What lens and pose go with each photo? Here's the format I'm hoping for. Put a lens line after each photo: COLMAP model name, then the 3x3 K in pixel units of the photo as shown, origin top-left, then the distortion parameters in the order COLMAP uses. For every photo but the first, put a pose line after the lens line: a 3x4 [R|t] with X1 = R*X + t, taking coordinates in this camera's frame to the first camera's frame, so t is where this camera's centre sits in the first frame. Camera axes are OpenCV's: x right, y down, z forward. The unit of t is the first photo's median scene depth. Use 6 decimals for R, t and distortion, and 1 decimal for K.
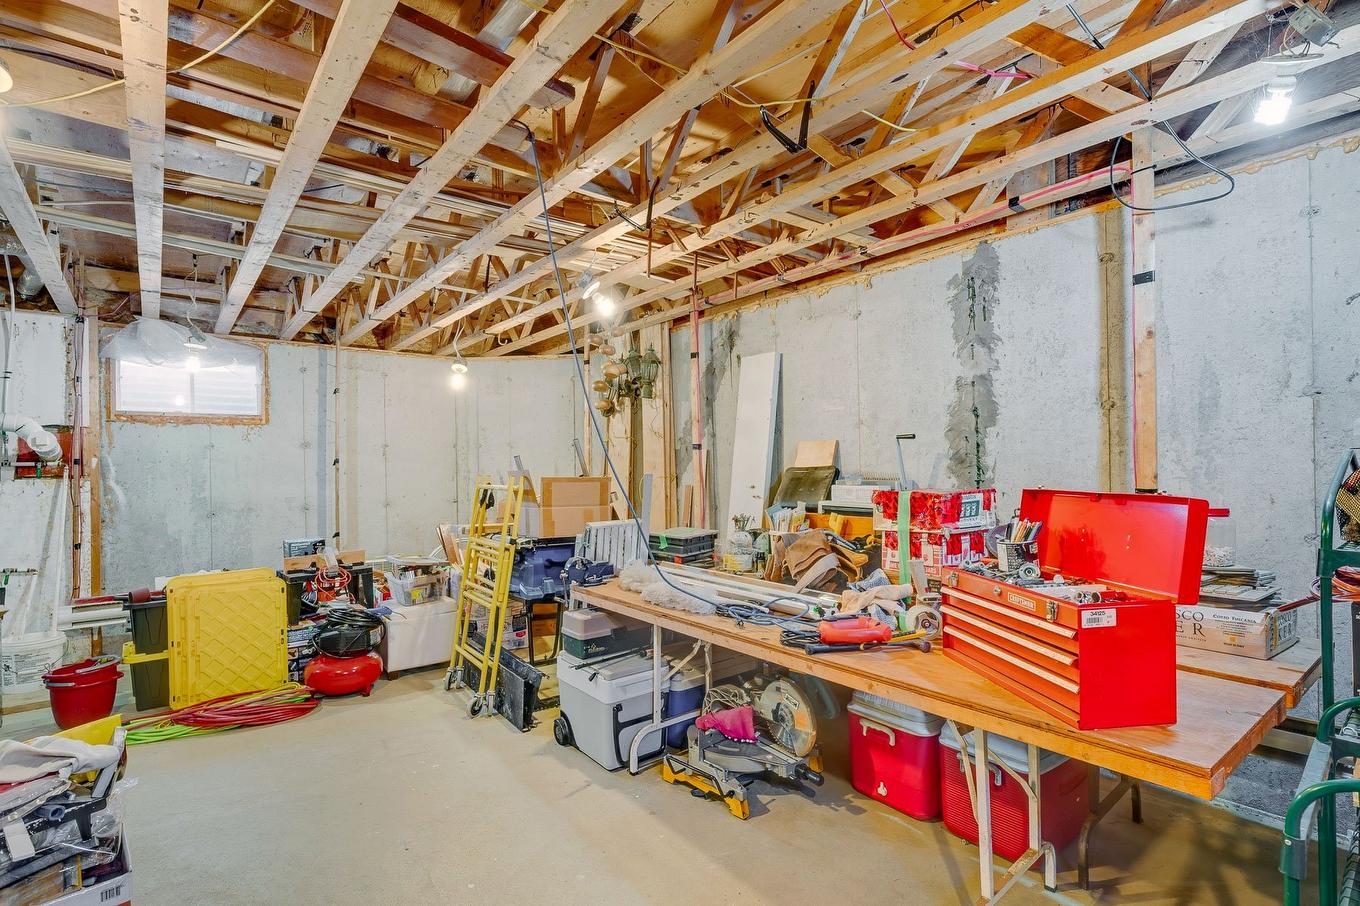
lens RADIAL K [[642.0, 0, 684.3], [0, 642.0, 459.9], [0, 0, 1]] dist [-0.003376, -0.000295]
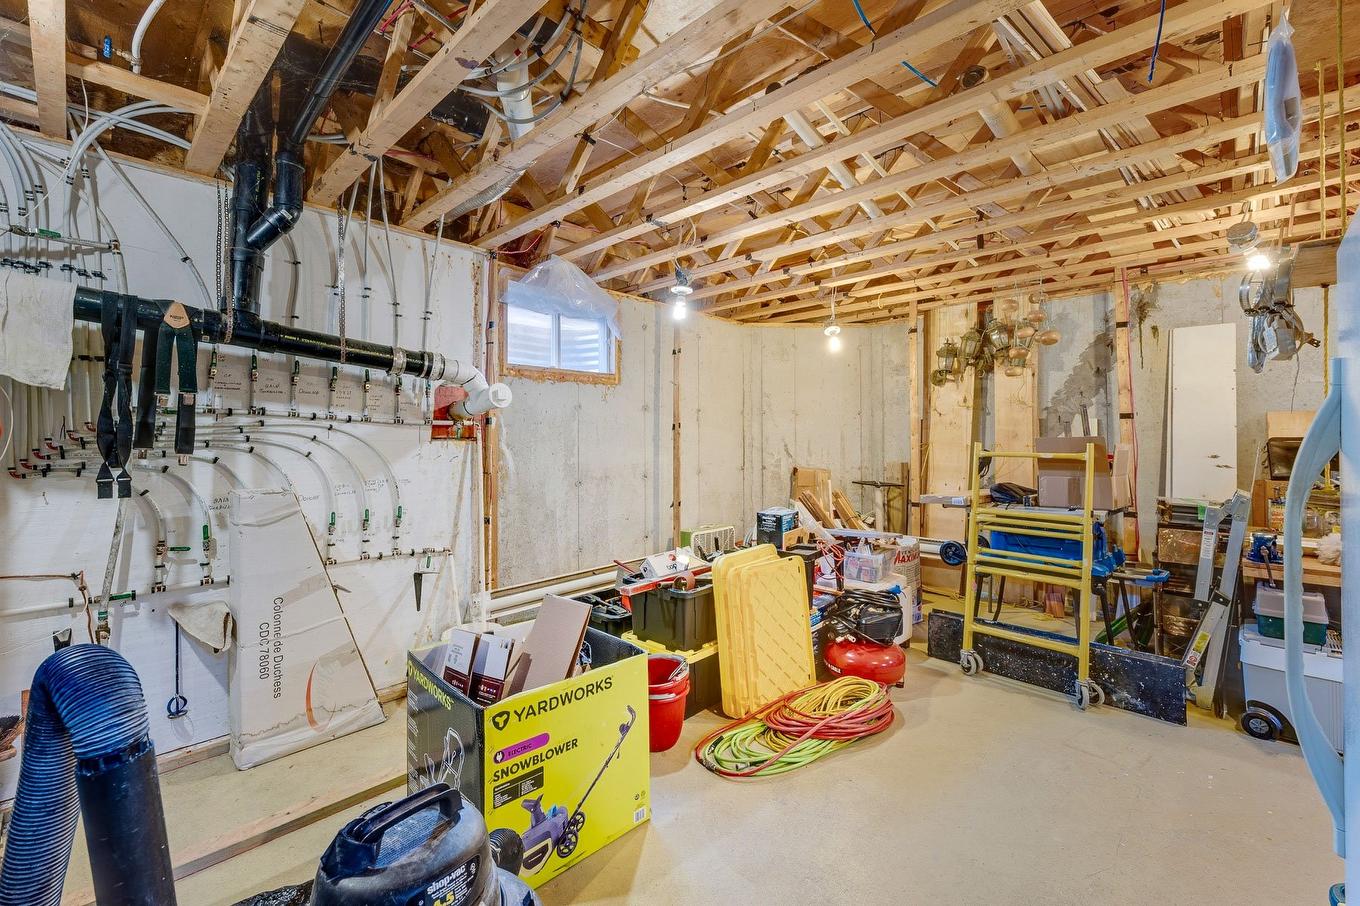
lens RADIAL K [[579.9, 0, 683.2], [0, 579.9, 430.1], [0, 0, 1]] dist [-0.001327, -0.000095]
pose [[0.992968, 0.016477, 0.117235, -0.690771], [-0.016506, 0.999864, -0.000724, 0.009833], [-0.117231, -0.001216, 0.993104, 0.178159]]
